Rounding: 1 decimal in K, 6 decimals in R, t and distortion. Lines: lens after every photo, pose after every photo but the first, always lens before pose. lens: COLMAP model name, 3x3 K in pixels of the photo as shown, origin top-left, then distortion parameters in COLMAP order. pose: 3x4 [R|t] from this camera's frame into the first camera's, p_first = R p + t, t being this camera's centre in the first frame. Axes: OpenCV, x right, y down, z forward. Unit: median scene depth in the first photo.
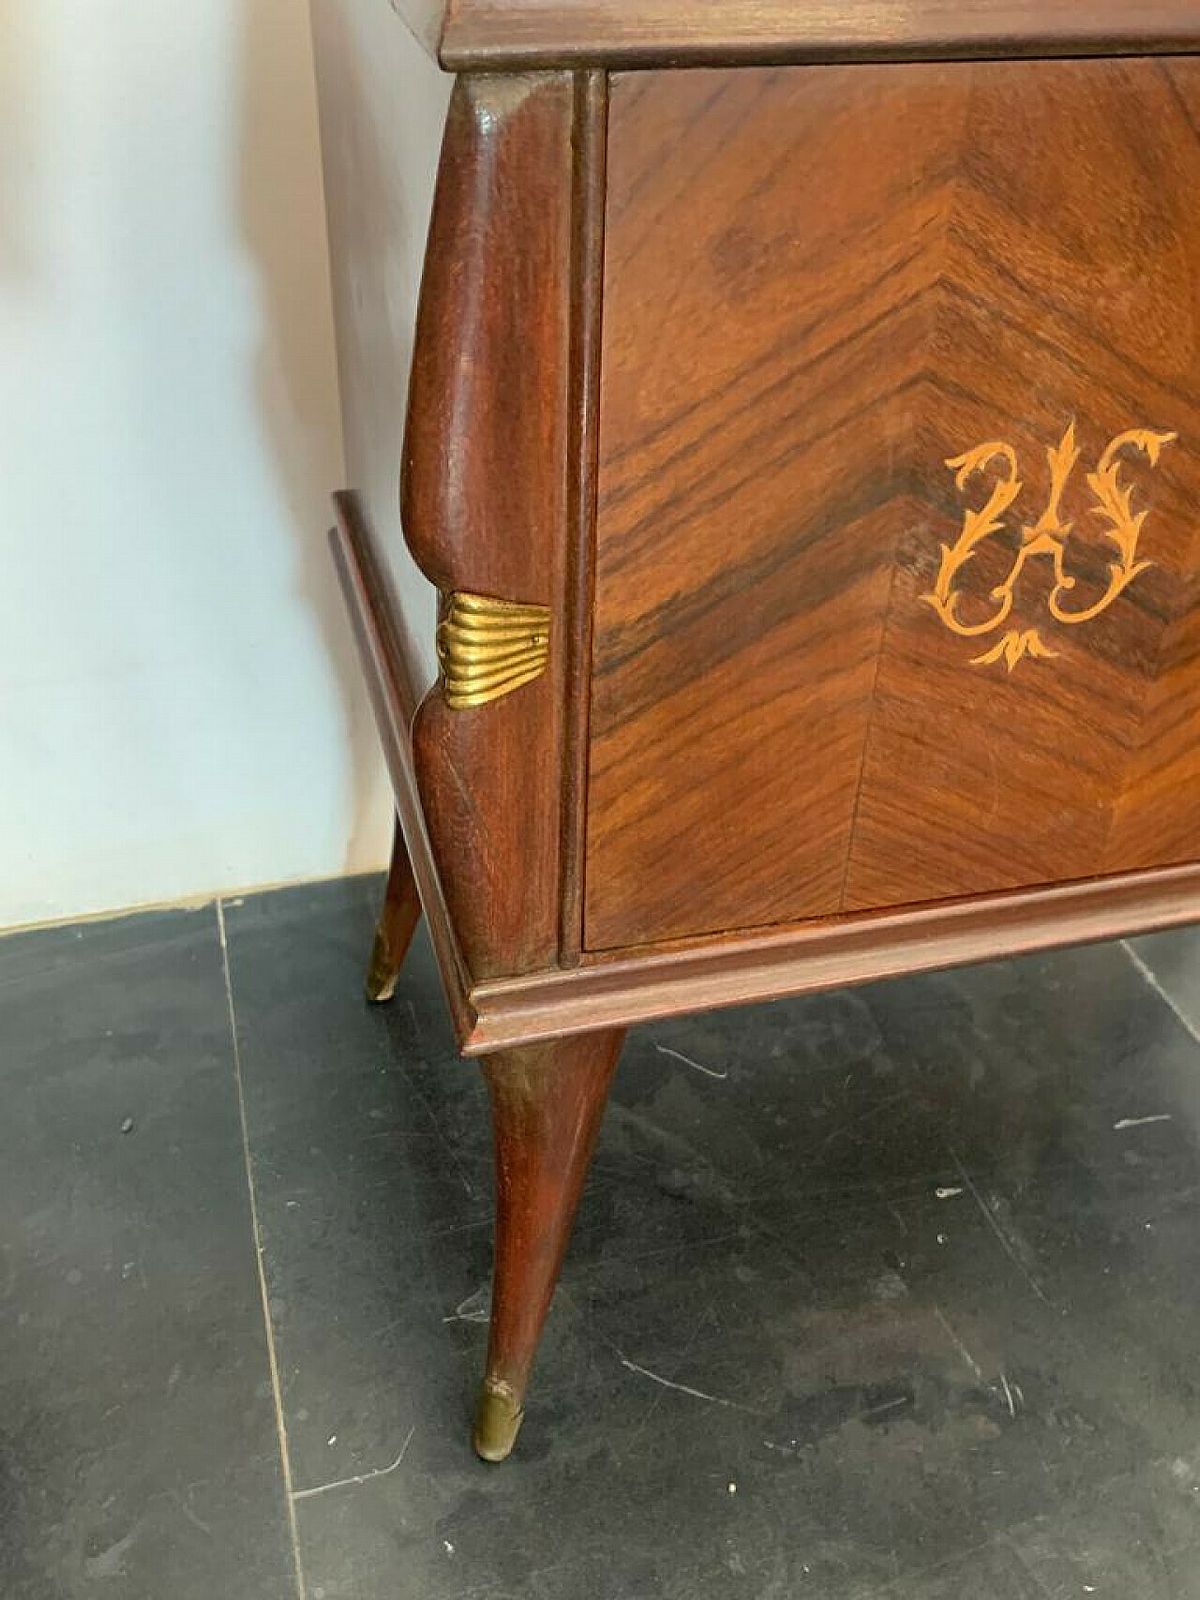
lens RADIAL K [[1497.3, 0, 622.2], [0, 1497.3, 797.7], [0, 0, 1]] dist [0.025812, -0.014357]
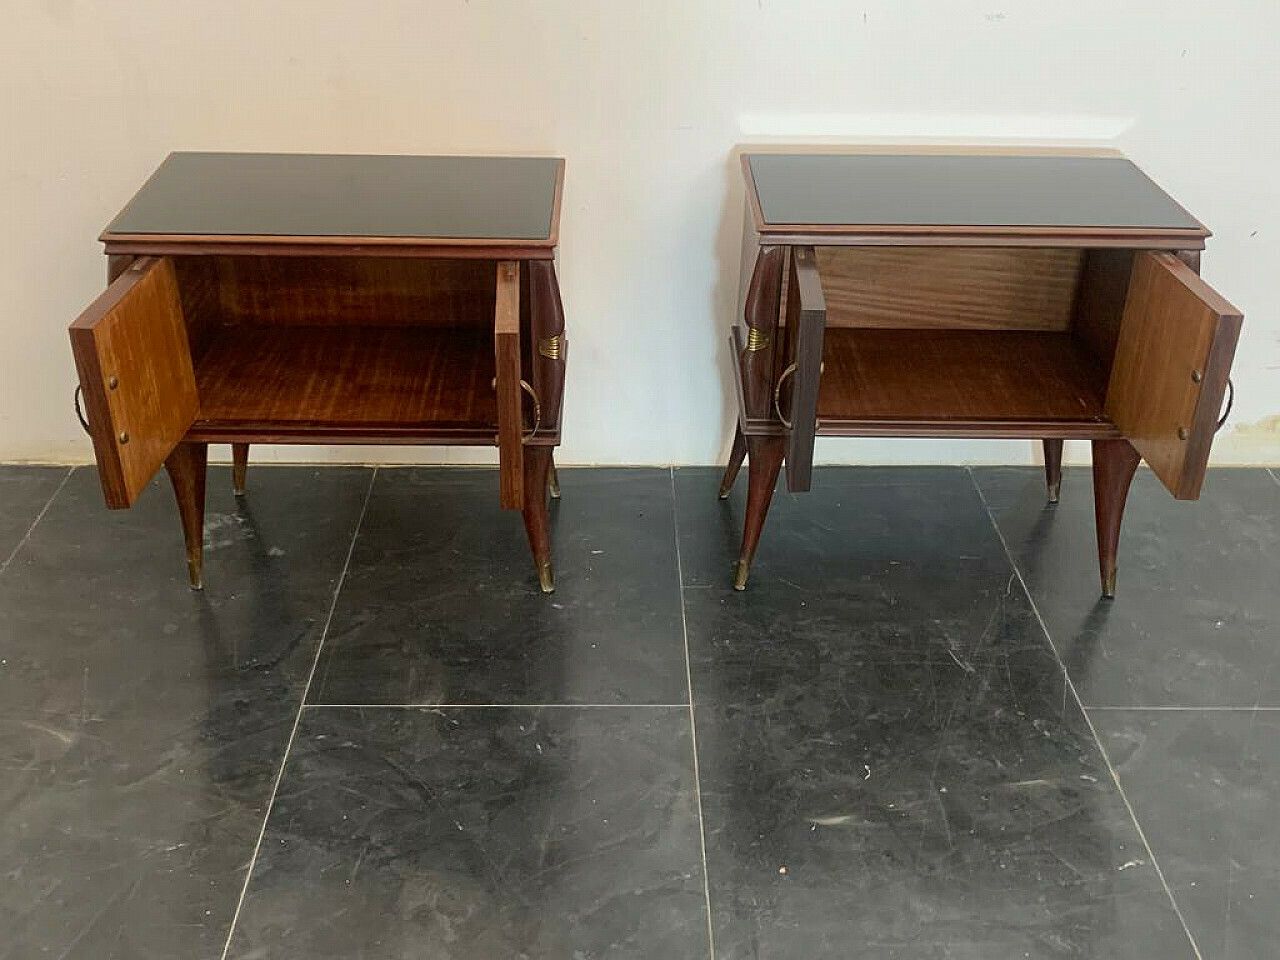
lens RADIAL K [[1382.8, 0, 640.0], [0, 1382.8, 480.0], [0, 0, 1]] dist [0.115690, -0.385076]
pose [[0.963173, 0.116492, -0.242338, 0.716065], [-0.153389, 0.978287, -0.139379, 1.068646], [0.220840, 0.171418, 0.960128, -3.514091]]
